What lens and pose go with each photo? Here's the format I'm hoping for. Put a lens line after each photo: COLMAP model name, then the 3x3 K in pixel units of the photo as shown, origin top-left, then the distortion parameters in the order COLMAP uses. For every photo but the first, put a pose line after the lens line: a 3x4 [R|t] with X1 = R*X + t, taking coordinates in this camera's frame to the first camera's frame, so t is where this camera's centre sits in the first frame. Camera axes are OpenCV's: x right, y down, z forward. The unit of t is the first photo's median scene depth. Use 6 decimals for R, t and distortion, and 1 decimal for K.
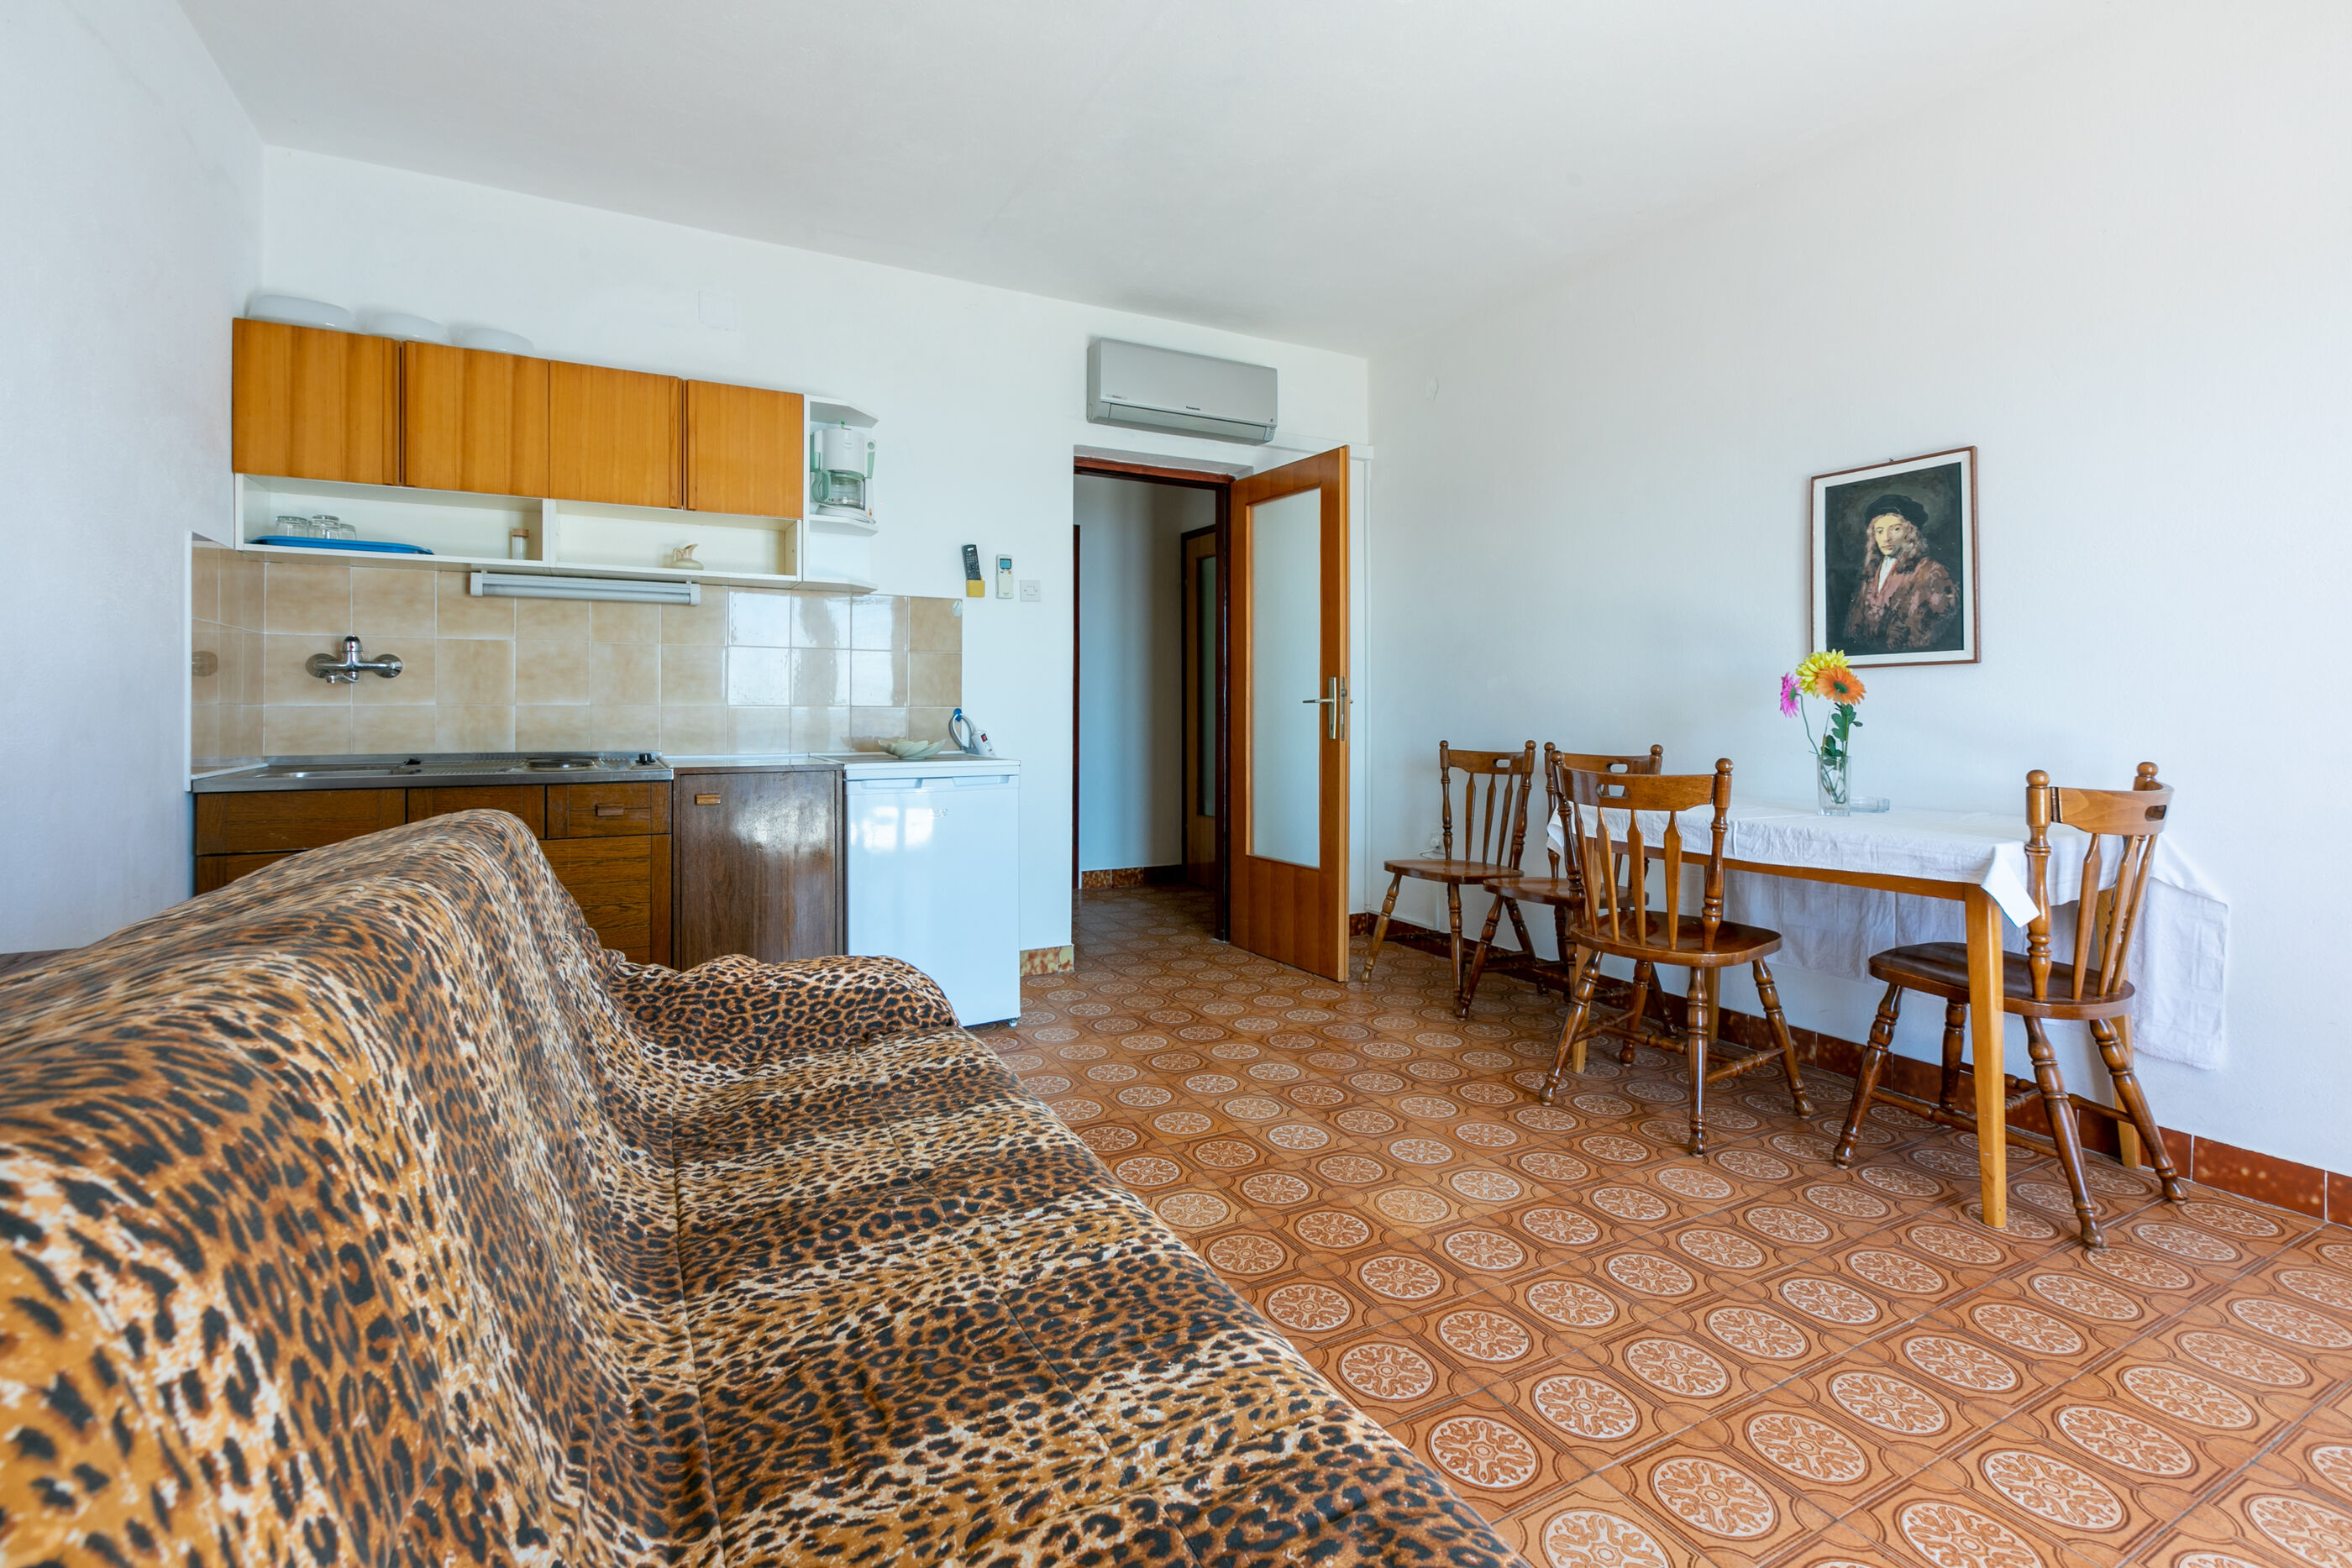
lens RADIAL K [[1070.0, 0, 1169.4], [0, 1070.0, 709.9], [0, 0, 1]] dist [-0.002146, -0.000040]
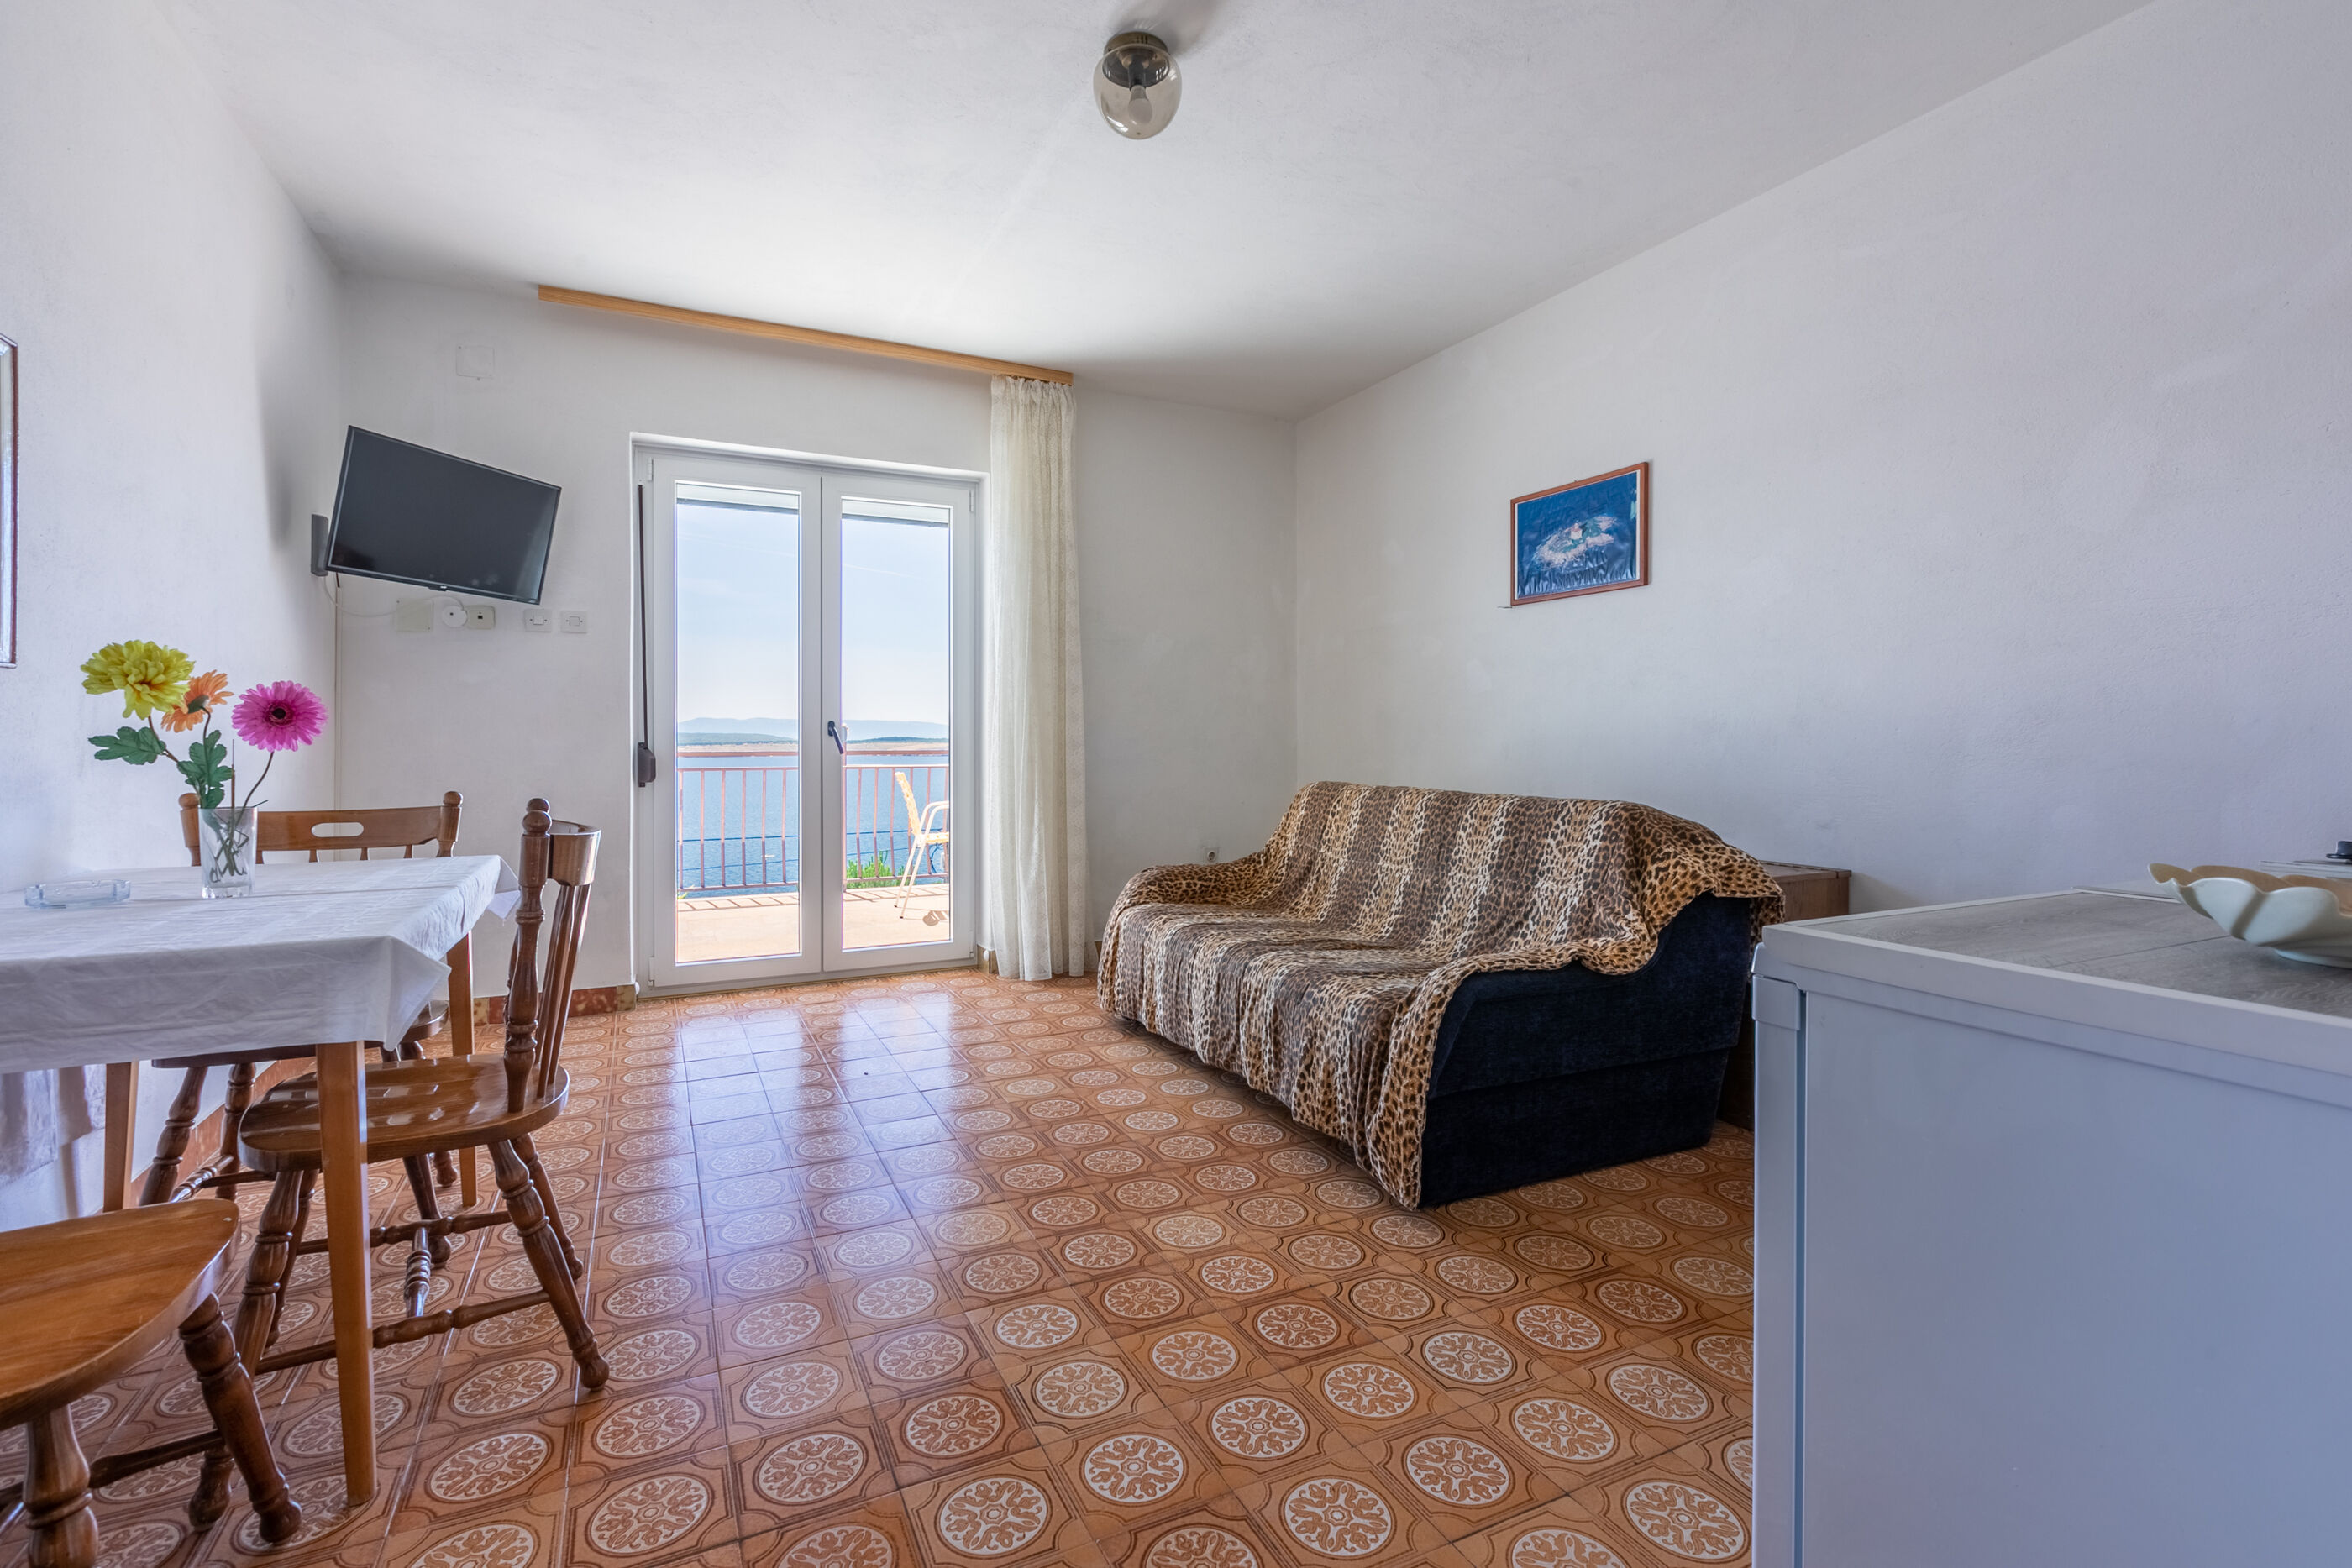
lens RADIAL K [[1062.9, 0, 1165.0], [0, 1062.9, 746.1], [0, 0, 1]] dist [-0.000859, -0.000011]
pose [[-0.999214, -0.001522, 0.039605, 0.005103], [-0.001205, 0.999967, 0.008023, -0.001375], [-0.039616, 0.007969, -0.999183, 1.533881]]
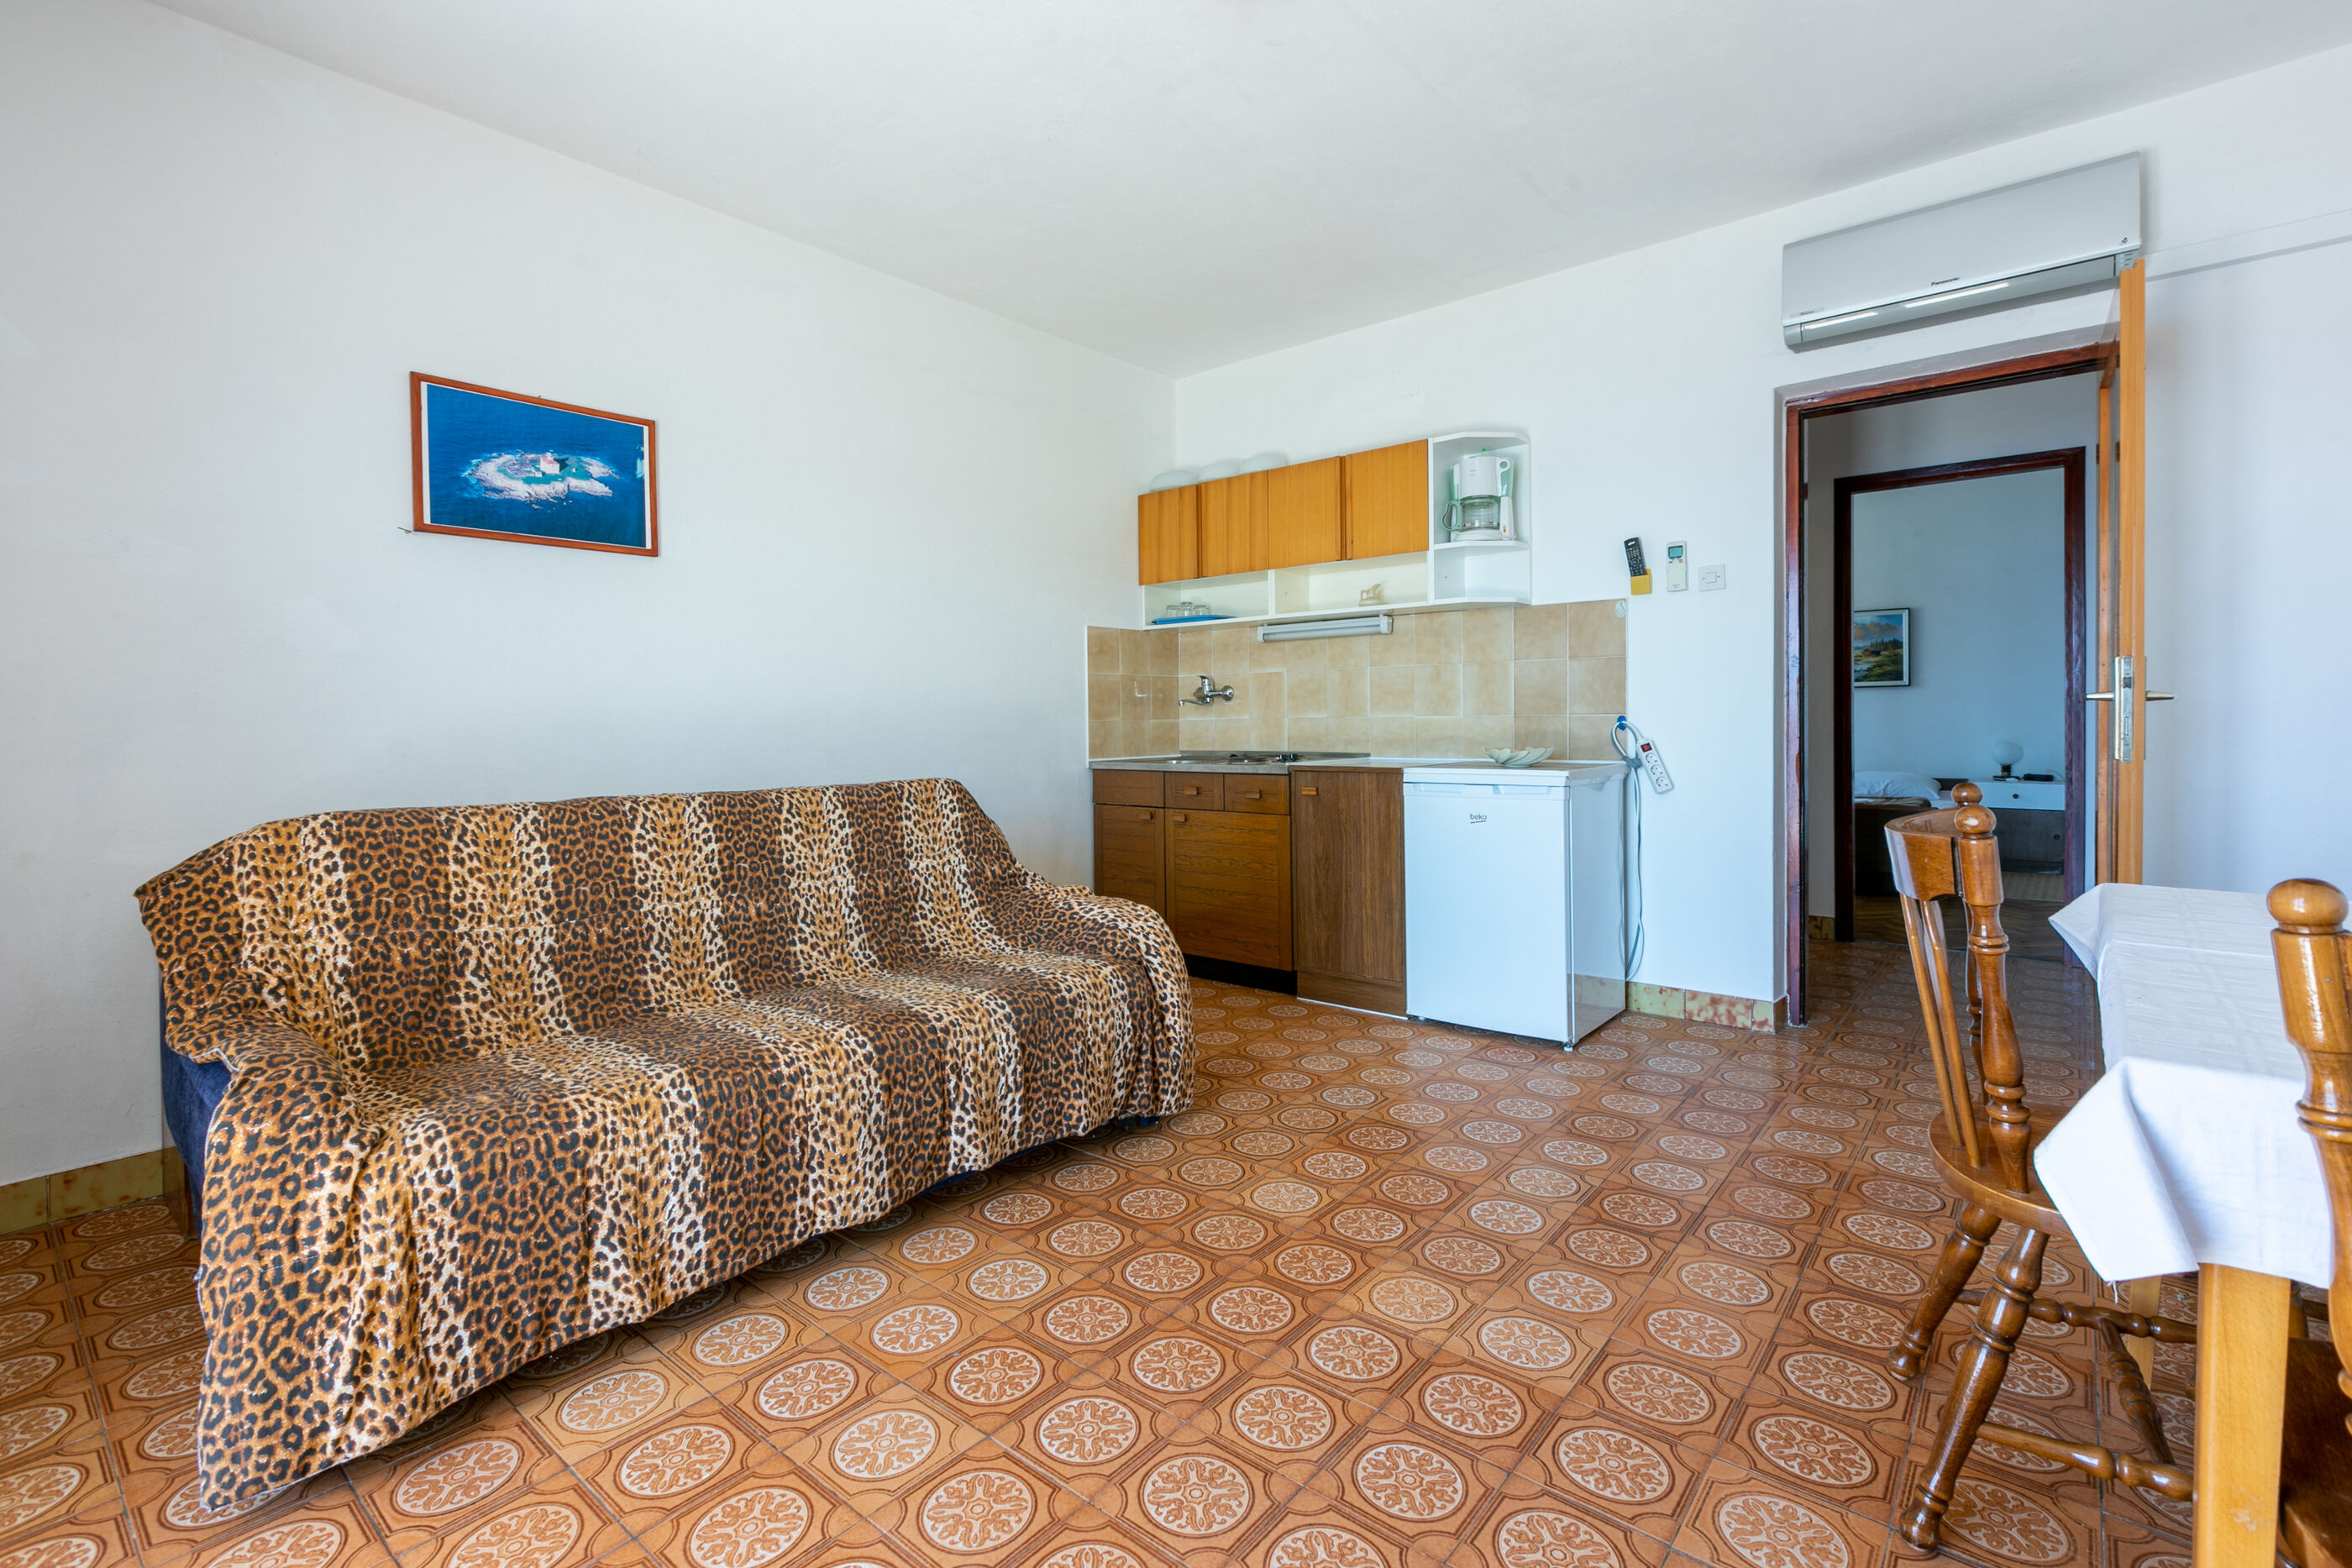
lens RADIAL K [[1062.9, 0, 1165.0], [0, 1062.9, 746.1], [0, 0, 1]] dist [-0.000859, -0.000011]
pose [[0.363430, 0.015767, -0.931488, 0.720855], [0.009932, 0.999734, 0.020798, 0.002492], [0.931569, -0.016811, 0.363177, 0.396241]]
